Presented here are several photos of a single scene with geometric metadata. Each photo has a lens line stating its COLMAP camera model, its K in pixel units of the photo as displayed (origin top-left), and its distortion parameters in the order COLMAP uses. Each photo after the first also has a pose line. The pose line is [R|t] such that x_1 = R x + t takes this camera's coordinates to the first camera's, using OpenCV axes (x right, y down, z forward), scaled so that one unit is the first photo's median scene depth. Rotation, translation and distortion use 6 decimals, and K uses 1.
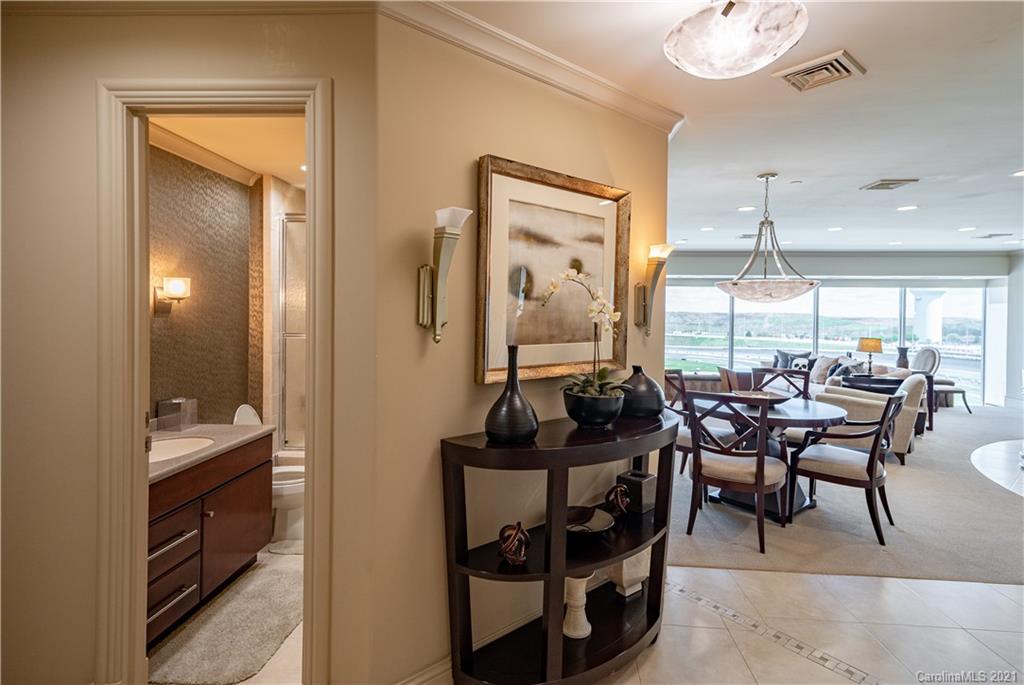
lens RADIAL K [[479.8, 0, 516.9], [0, 479.8, 345.8], [0, 0, 1]] dist [0.017048, 0.000094]
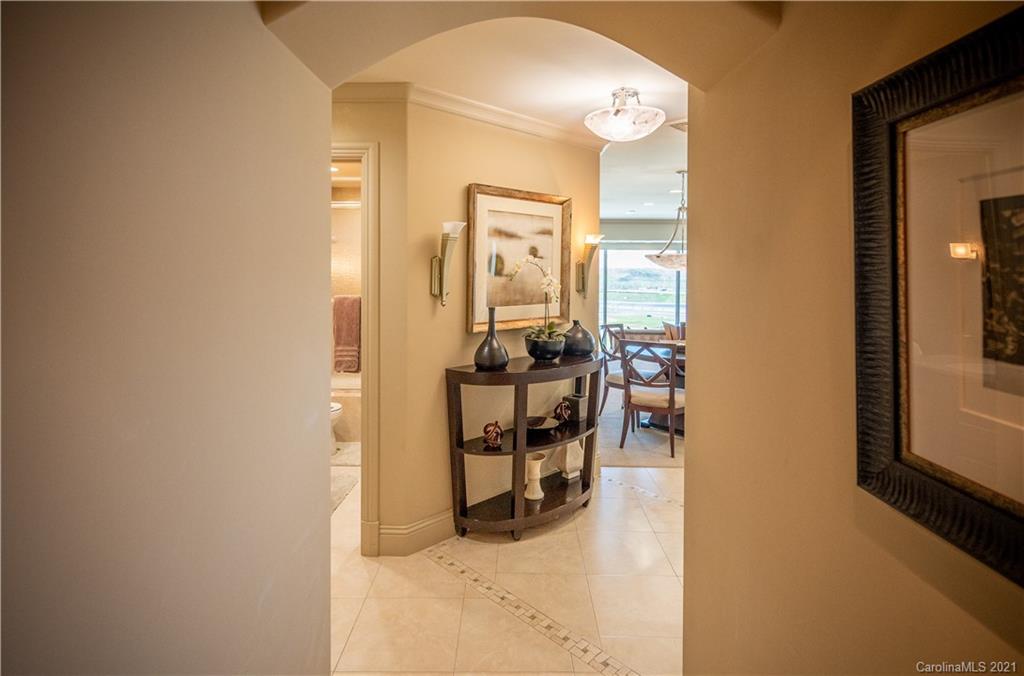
lens RADIAL K [[479.8, 0, 513.5], [0, 479.8, 333.6], [0, 0, 1]] dist [0.017048, 0.000094]
pose [[0.997894, -0.010554, 0.064008, -0.032199], [0.006530, 0.998008, 0.062746, -0.011251], [-0.064543, -0.062195, 0.995975, -0.468848]]
